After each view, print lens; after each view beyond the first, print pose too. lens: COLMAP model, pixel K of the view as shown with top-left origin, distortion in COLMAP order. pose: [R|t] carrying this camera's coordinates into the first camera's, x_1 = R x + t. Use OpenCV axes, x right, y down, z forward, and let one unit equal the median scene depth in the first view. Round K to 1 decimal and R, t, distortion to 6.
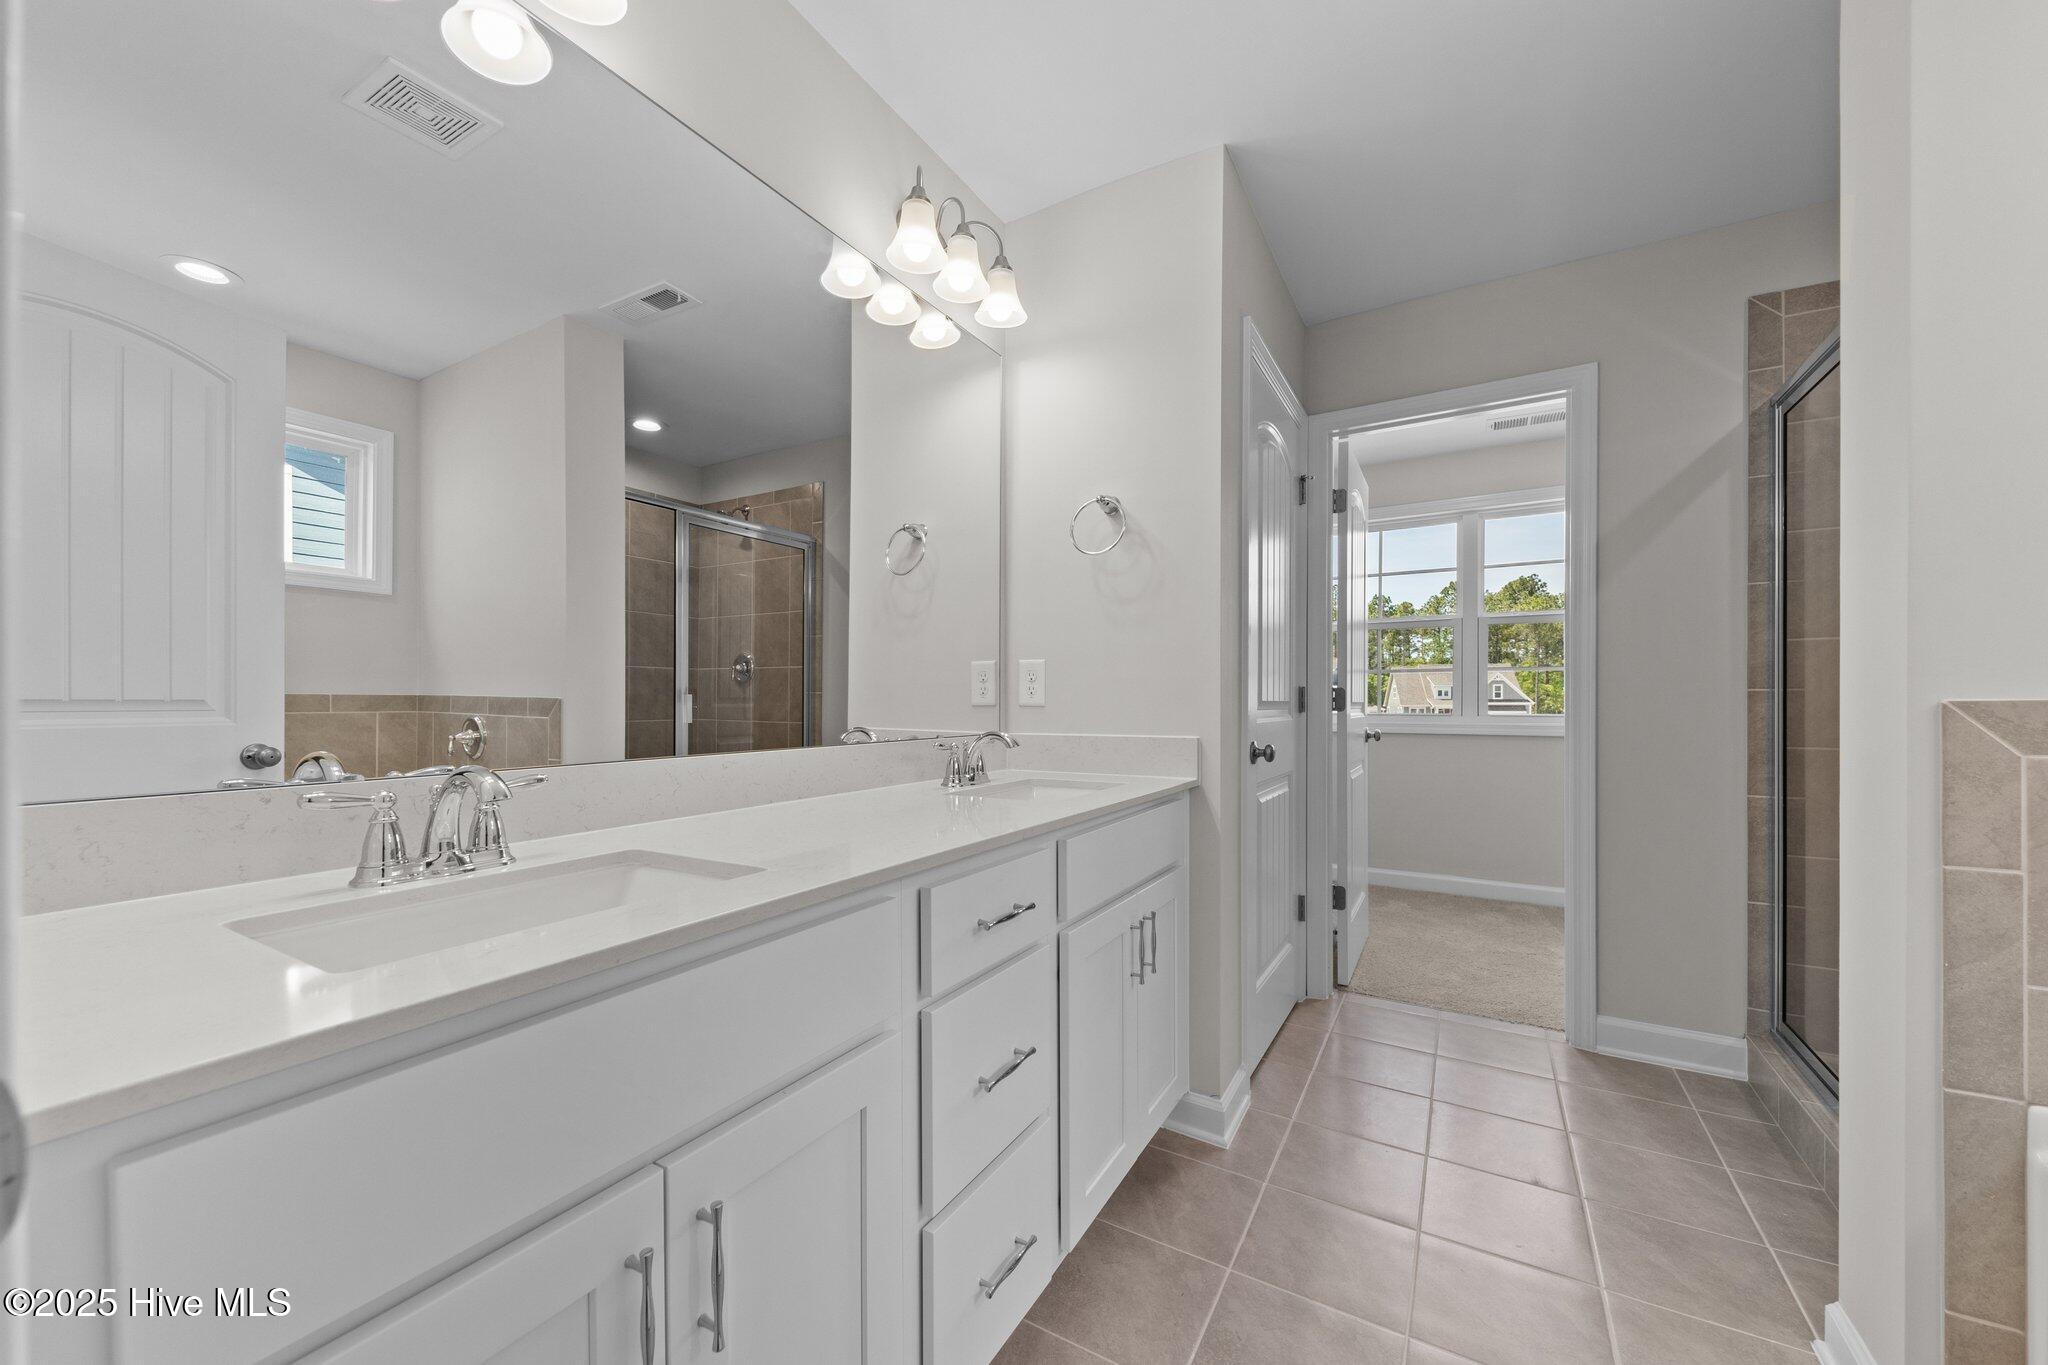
lens RADIAL K [[759.1, 0, 1016.7], [0, 759.1, 694.5], [0, 0, 1]] dist [0.002997, -0.001147]
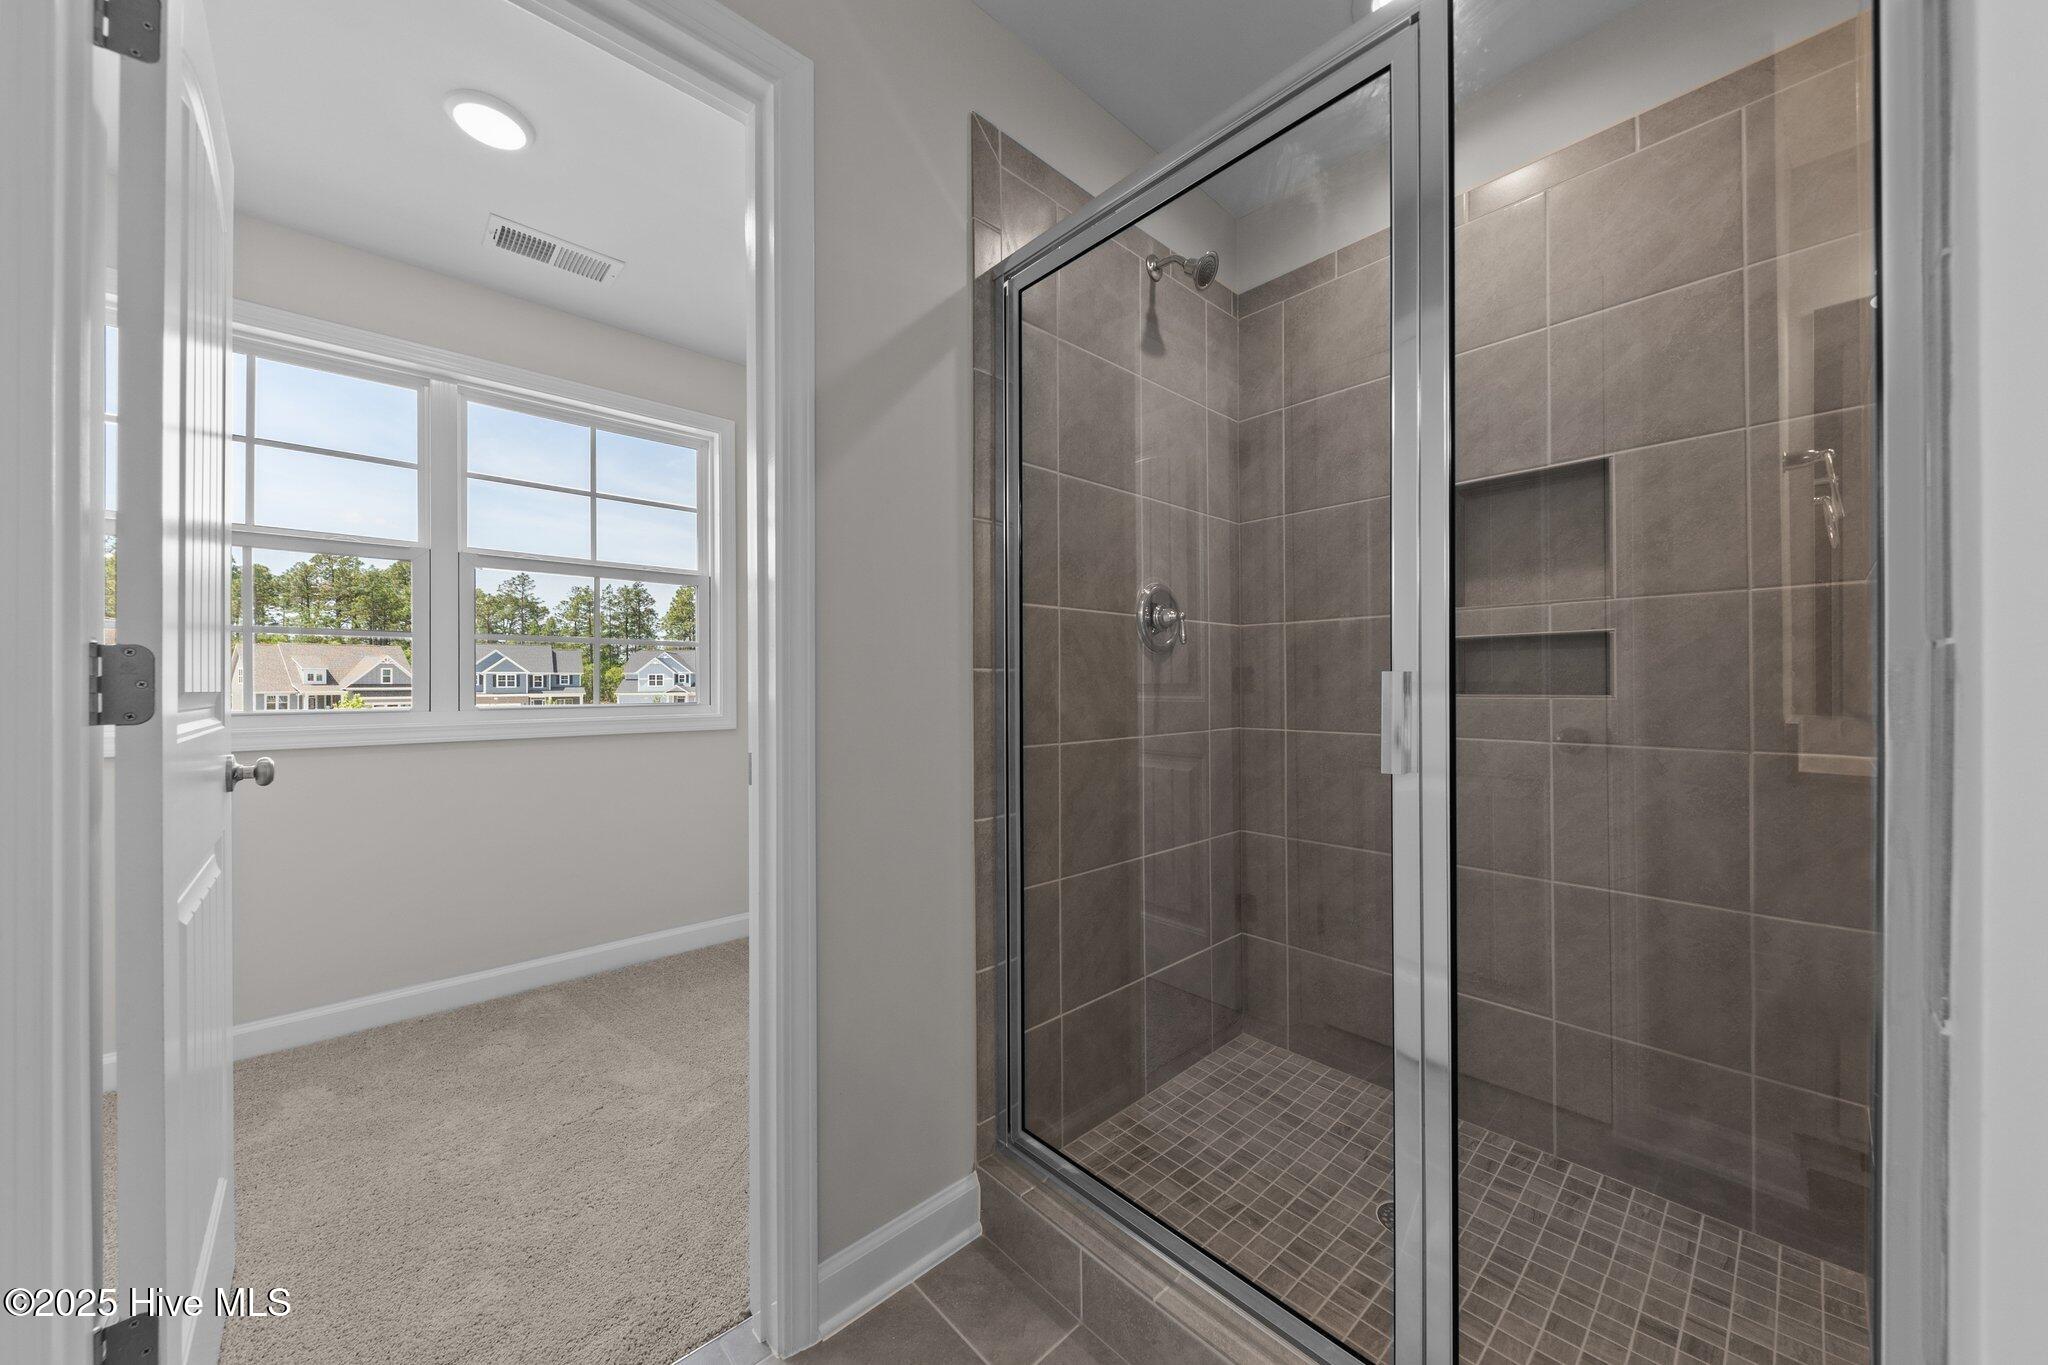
lens RADIAL K [[718.7, 0, 1010.2], [0, 718.7, 682.1], [0, 0, 1]] dist [0.003160, -0.000216]
pose [[0.285475, 0.000175, 0.958386, 0.216805], [-0.003688, 0.999993, 0.000916, 0.003012], [-0.958379, -0.003796, 0.285474, 0.504058]]
